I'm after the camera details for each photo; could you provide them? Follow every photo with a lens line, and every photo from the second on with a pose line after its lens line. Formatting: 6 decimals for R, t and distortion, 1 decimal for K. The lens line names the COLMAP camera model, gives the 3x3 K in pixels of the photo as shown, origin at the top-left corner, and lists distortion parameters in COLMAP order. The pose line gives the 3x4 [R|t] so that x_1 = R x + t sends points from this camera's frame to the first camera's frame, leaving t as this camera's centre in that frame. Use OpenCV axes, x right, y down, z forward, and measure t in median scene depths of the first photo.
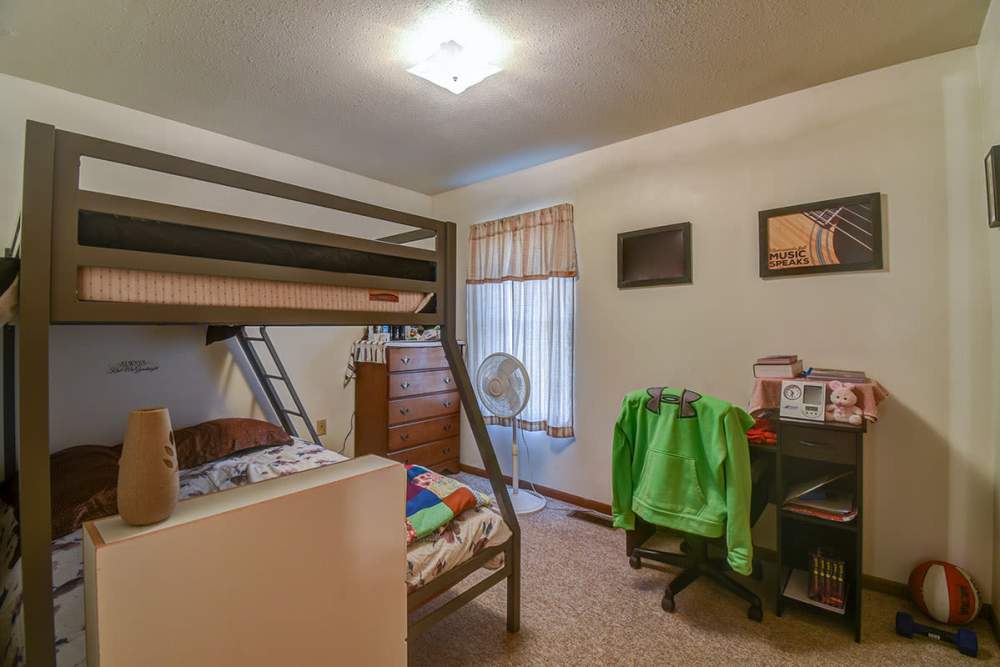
lens RADIAL K [[448.7, 0, 498.5], [0, 448.7, 327.6], [0, 0, 1]] dist [0.003477, -0.018437]
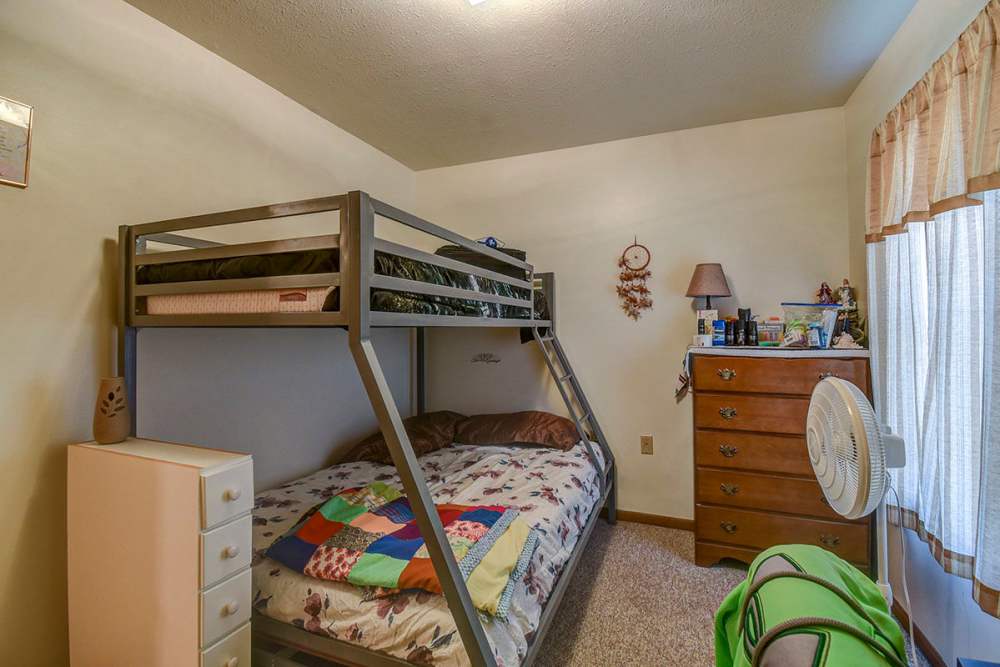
lens RADIAL K [[448.7, 0, 498.5], [0, 448.7, 327.6], [0, 0, 1]] dist [0.003477, -0.018437]
pose [[0.314628, -0.003237, -0.949209, 0.676268], [0.005456, 0.999984, -0.001602, 0.000695], [0.949199, -0.004674, 0.314641, 0.968640]]
